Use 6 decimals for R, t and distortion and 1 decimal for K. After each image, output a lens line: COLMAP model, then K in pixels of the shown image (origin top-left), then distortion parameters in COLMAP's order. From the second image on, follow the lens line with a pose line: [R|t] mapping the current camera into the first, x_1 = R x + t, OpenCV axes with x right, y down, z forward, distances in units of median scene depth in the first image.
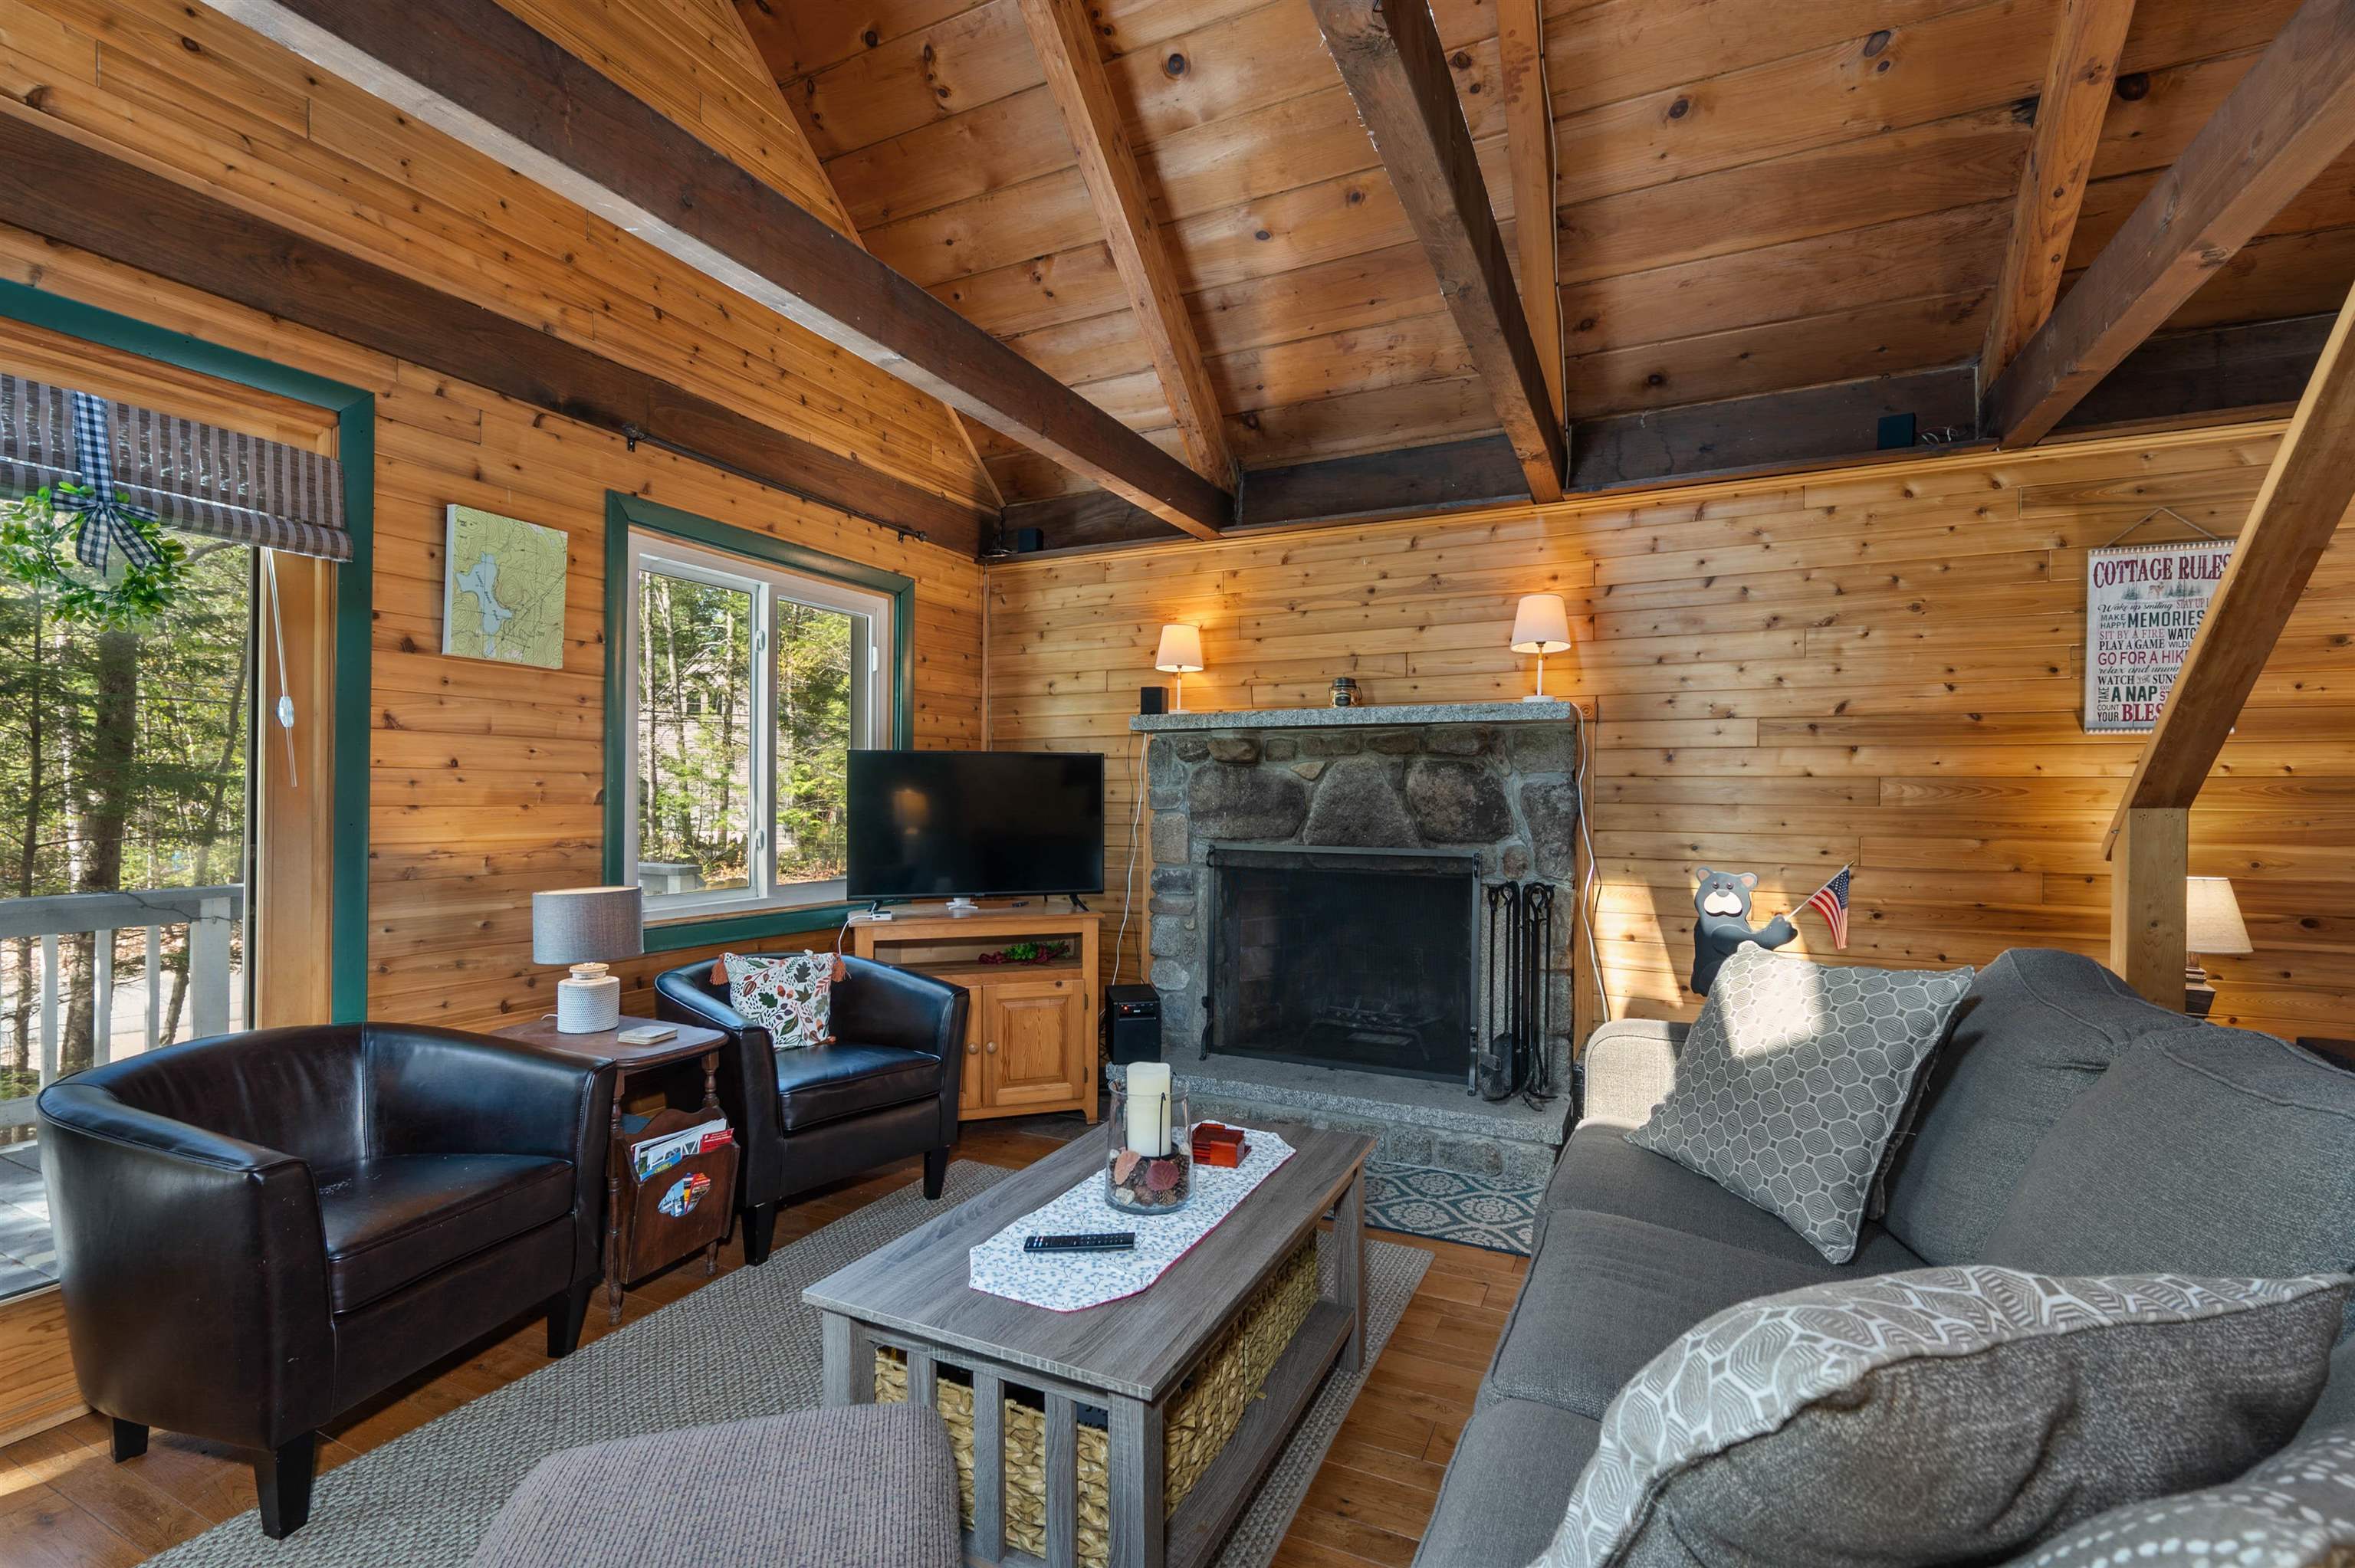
lens RADIAL K [[1041.8, 0, 1176.6], [0, 1041.8, 791.0], [0, 0, 1]] dist [-0.000392, -0.000070]
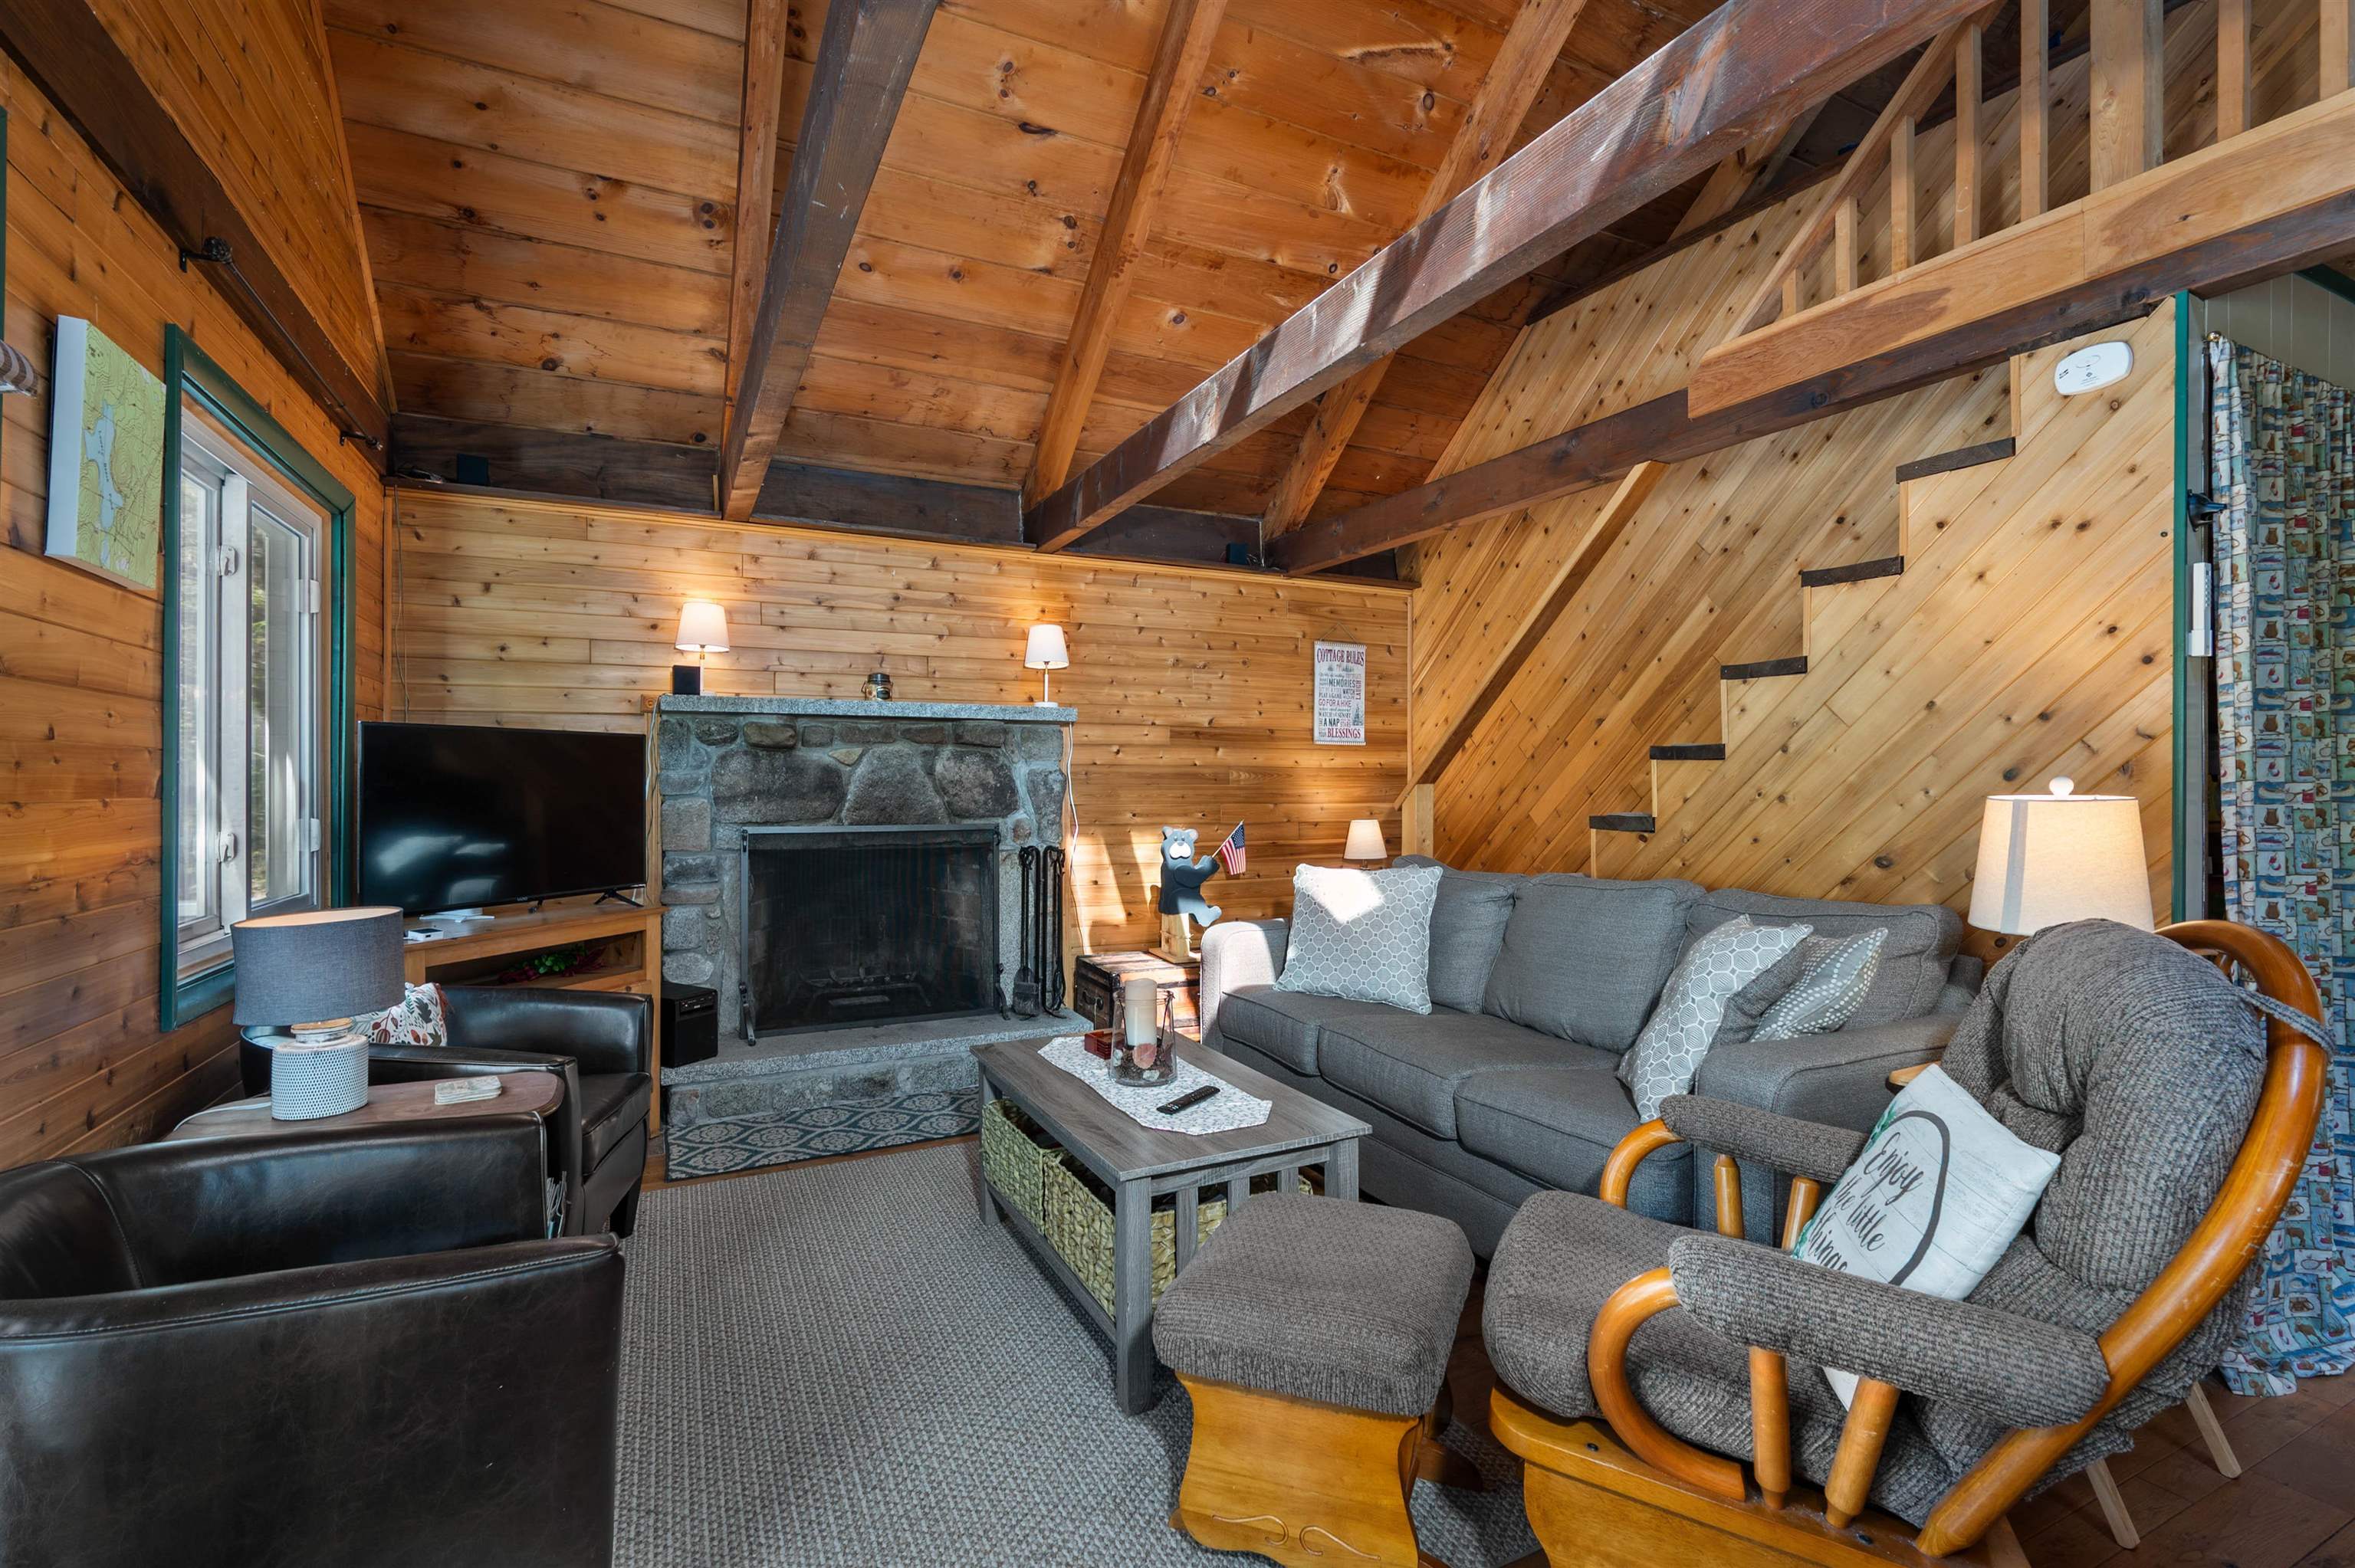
lens RADIAL K [[1048.0, 0, 1180.2], [0, 1048.0, 764.9], [0, 0, 1]] dist [0.000309, -0.000414]
pose [[0.608999, 0.006965, 0.793140, -0.544496], [-0.000570, 0.999965, -0.008343, -0.001985], [-0.793171, 0.004629, 0.608982, 0.066753]]
